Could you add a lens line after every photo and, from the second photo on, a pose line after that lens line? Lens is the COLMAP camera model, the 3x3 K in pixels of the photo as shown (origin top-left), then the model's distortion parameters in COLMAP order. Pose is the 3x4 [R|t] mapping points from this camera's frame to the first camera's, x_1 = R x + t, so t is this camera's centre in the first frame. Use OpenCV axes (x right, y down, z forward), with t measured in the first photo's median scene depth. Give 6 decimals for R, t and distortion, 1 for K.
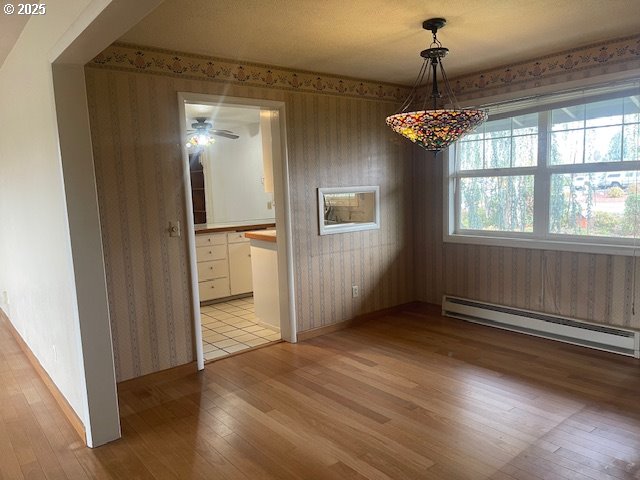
lens RADIAL K [[493.1, 0, 323.4], [0, 493.1, 239.8], [0, 0, 1]] dist [0.057399, -0.041123]
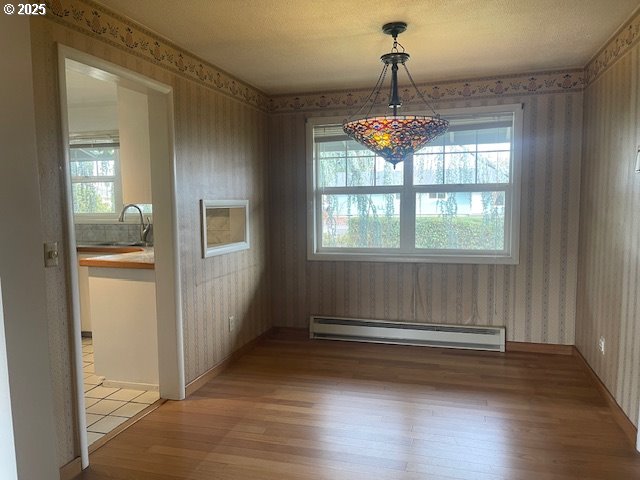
lens RADIAL K [[493.1, 0, 320.6], [0, 493.1, 240.3], [0, 0, 1]] dist [0.057399, -0.041123]
pose [[0.825052, -0.018968, 0.564738, -0.317021], [0.045815, 0.998391, -0.033402, -0.002636], [-0.563196, 0.053432, 0.824594, 0.232631]]
